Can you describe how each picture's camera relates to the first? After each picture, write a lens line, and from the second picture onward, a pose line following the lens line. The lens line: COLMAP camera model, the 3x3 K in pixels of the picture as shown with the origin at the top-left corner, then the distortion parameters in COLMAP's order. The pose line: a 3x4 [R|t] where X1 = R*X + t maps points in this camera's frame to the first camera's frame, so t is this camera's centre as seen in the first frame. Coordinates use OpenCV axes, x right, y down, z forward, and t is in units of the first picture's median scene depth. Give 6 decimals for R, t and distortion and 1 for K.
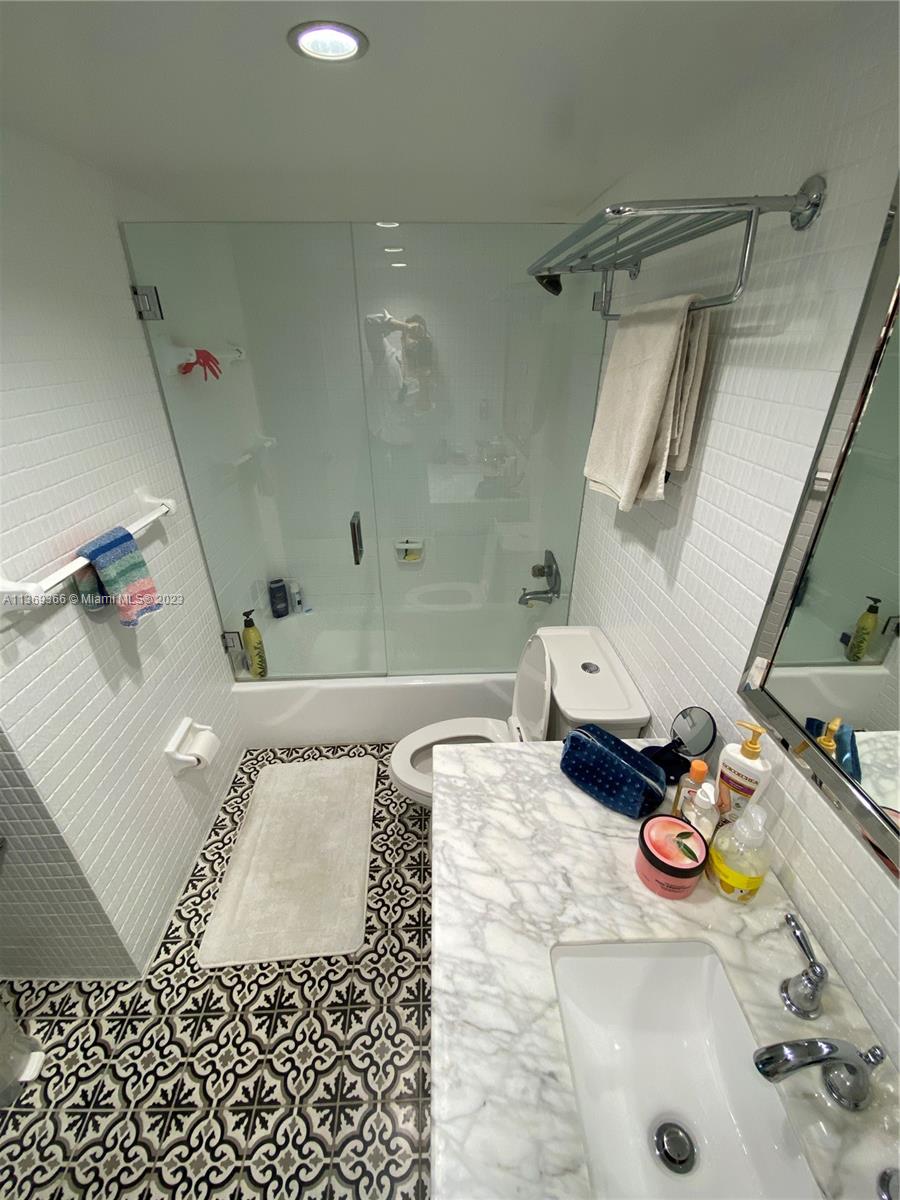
lens RADIAL K [[493.8, 0, 451.3], [0, 493.8, 595.9], [0, 0, 1]] dist [-0.007880, -0.002419]
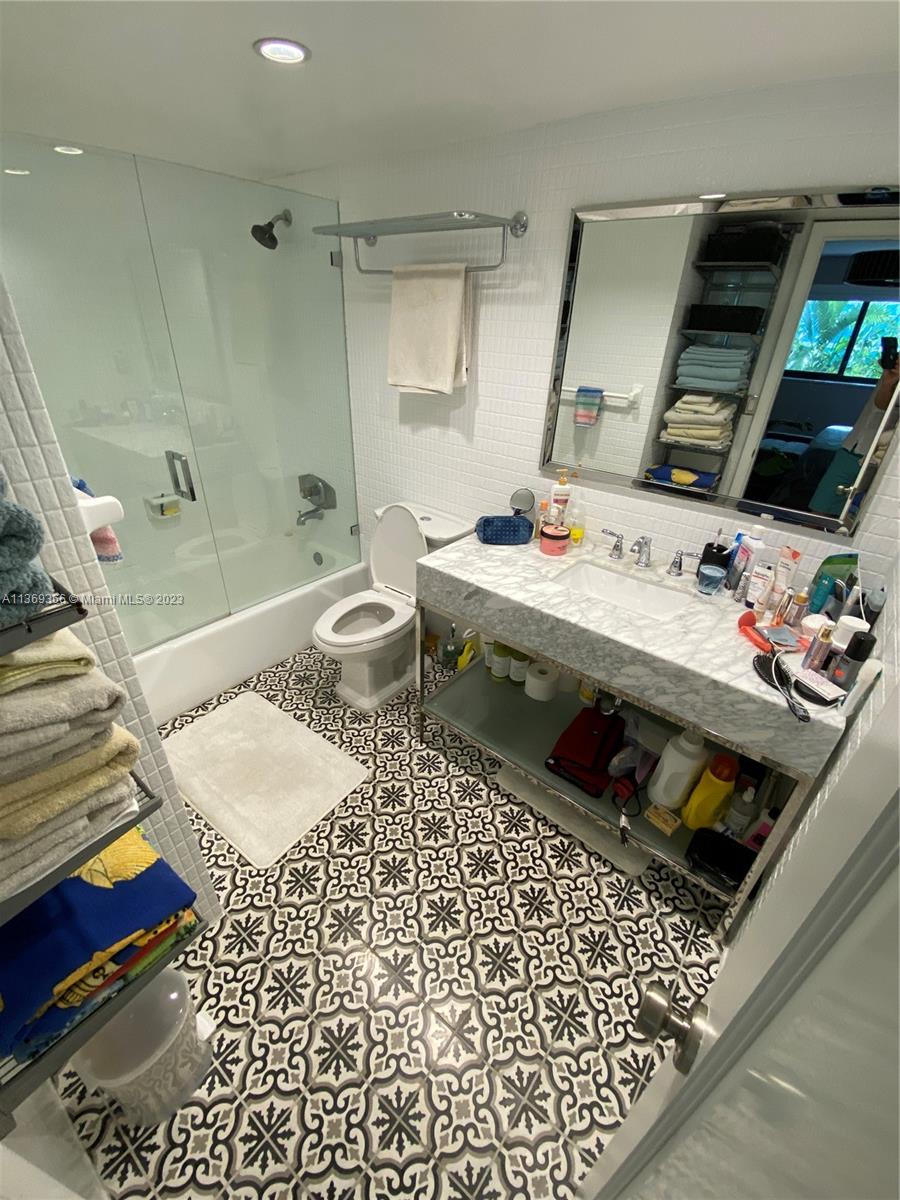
lens RADIAL K [[493.8, 0, 456.4], [0, 493.8, 603.2], [0, 0, 1]] dist [-0.007880, -0.002419]
pose [[0.654794, -0.352653, 0.668491, -0.971724], [0.310706, 0.931877, 0.187259, 0.177350], [-0.688989, 0.085088, 0.719760, -0.160084]]
